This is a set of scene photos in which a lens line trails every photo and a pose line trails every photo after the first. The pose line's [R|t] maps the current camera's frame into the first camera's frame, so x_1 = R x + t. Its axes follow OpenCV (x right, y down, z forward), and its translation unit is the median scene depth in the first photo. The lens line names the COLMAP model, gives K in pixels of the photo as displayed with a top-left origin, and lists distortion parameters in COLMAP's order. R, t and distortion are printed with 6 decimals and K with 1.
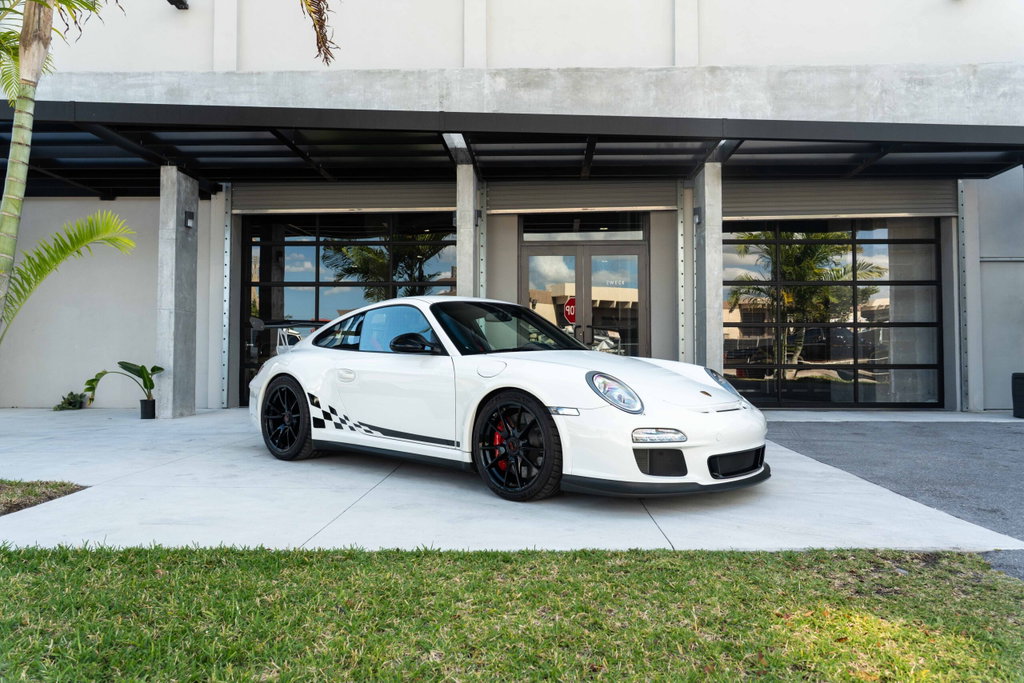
lens RADIAL K [[749.4, 0, 523.5], [0, 749.4, 337.8], [0, 0, 1]] dist [-0.006631, 0.000275]
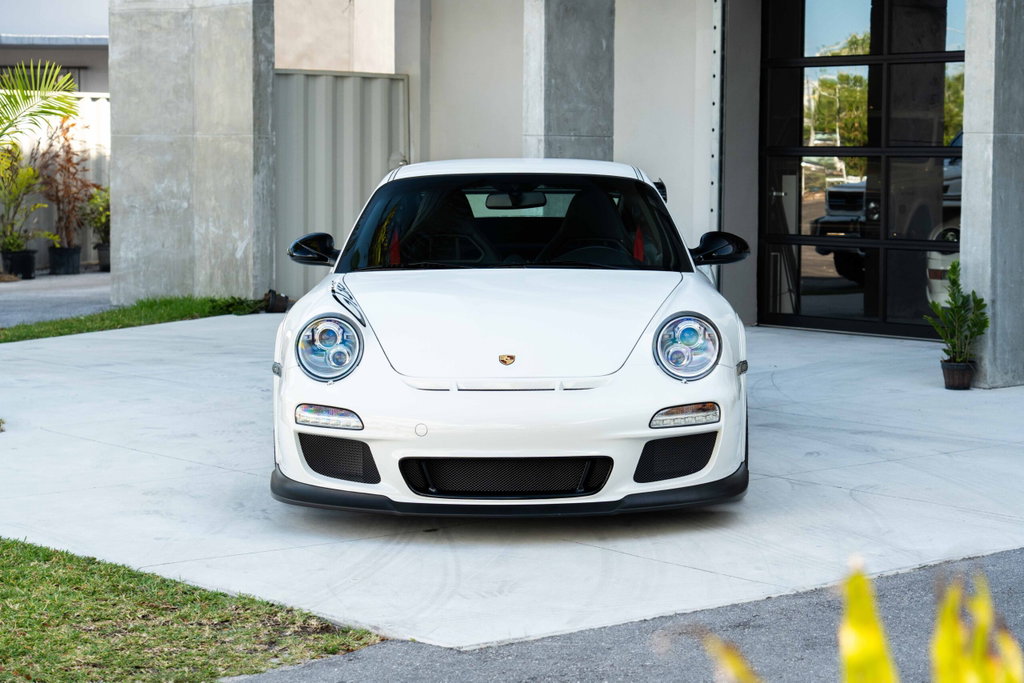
lens RADIAL K [[2294.7, 0, 541.3], [0, 2294.7, 340.4], [0, 0, 1]] dist [0.049950, 0.071293]
pose [[0.661999, 0.061424, -0.746984, 0.805663], [0.019129, 0.994927, 0.098765, -0.058542], [0.749261, -0.079671, 0.657465, -0.077166]]
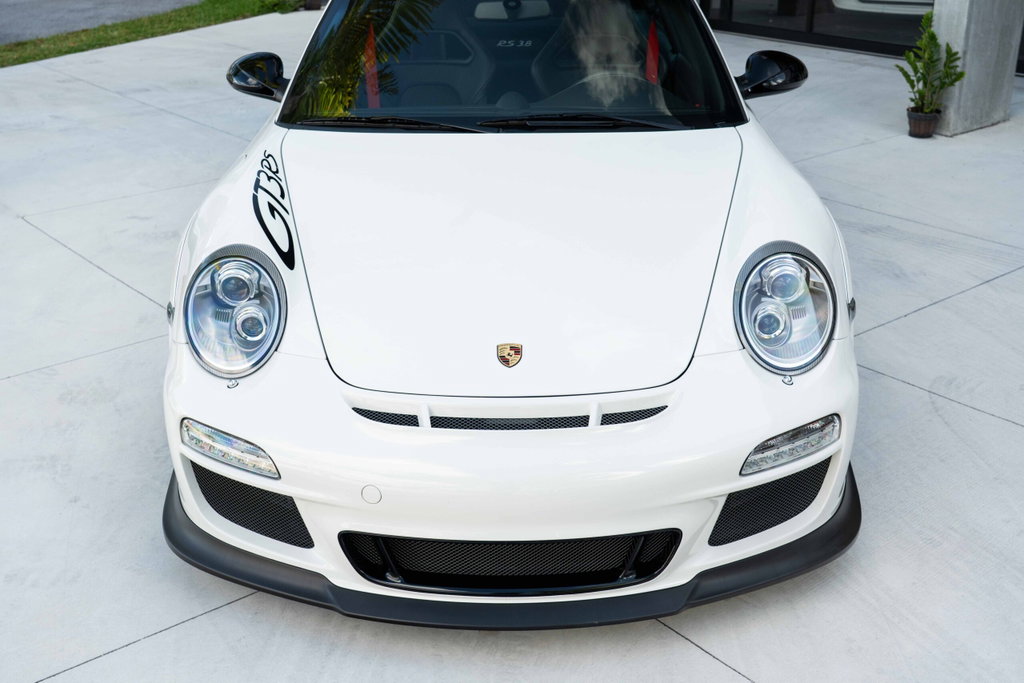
lens RADIAL K [[1209.7, 0, 512.0], [0, 1209.7, 341.5], [0, 0, 1]] dist [0.012042, 0.007114]
pose [[0.663241, 0.286975, -0.691200, 0.327728], [0.020020, 0.916429, 0.399697, -0.084091], [0.748139, -0.278933, 0.602068, 0.328056]]
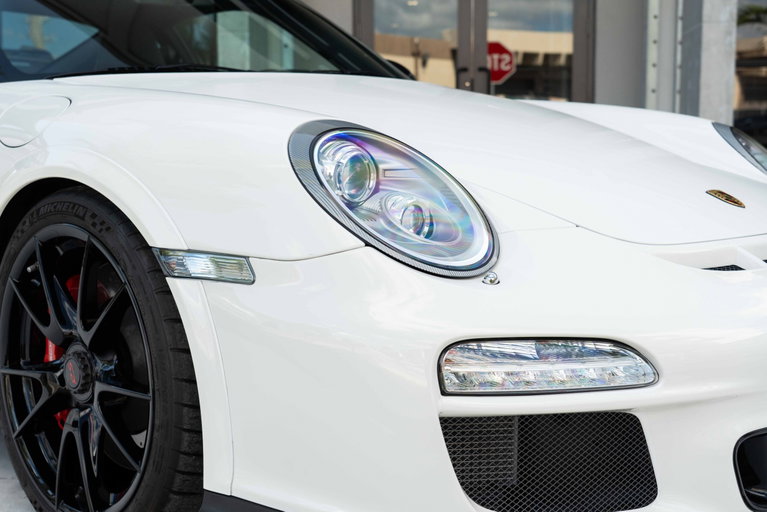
lens RADIAL K [[1020.5, 0, 345.1], [0, 1020.5, 255.6], [0, 0, 1]] dist [0.192232, 0.008313]
pose [[0.997946, 0.002891, -0.063993, 0.060158], [0.006117, 0.990115, 0.140122, 0.019062], [0.063765, -0.140226, 0.988064, 0.291979]]
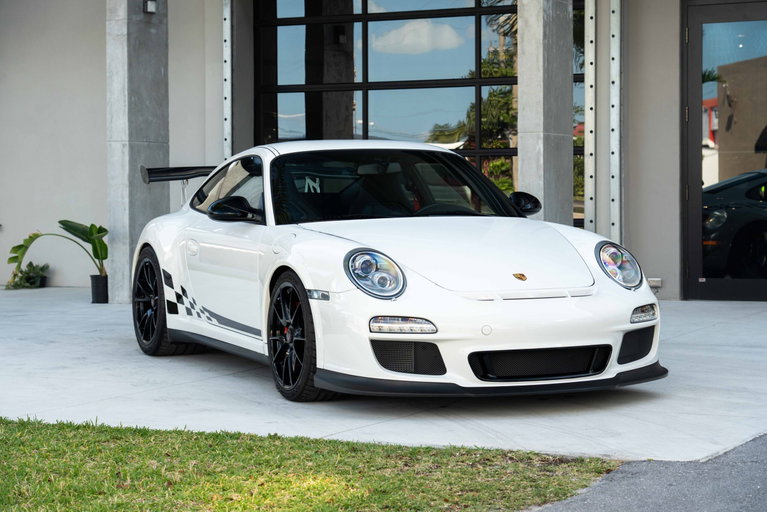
lens RADIAL K [[1769.3, 0, 383.5], [0, 1769.3, 256.0], [0, 0, 1]] dist [0.038586, 0.067987]
pose [[0.901675, 0.009344, -0.432314, 0.459439], [0.019974, 0.997799, 0.063226, -0.033417], [0.431954, -0.065644, 0.899504, -0.359281]]
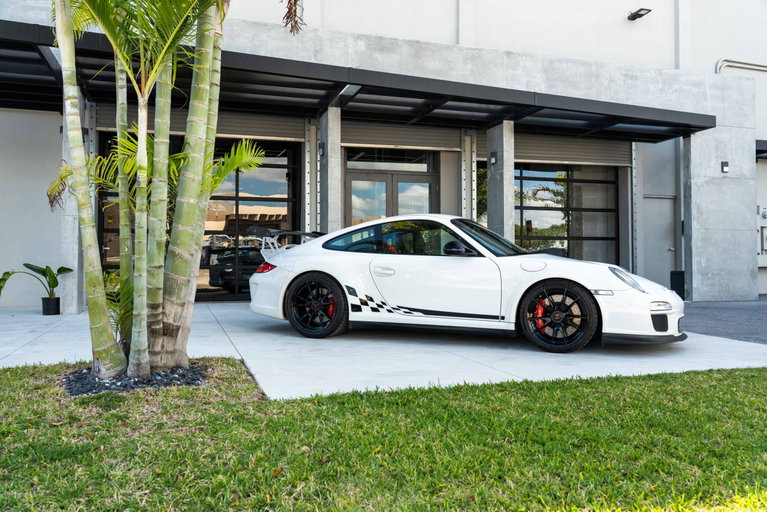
lens RADIAL K [[636.4, 0, 383.5], [0, 636.4, 256.0], [0, 0, 1]] dist [-0.001930, 0.000929]
pose [[0.944086, 0.005615, 0.329651, -0.378337], [-0.010946, 0.999838, 0.014316, 0.003342], [-0.329517, -0.017124, 0.943994, -0.047243]]
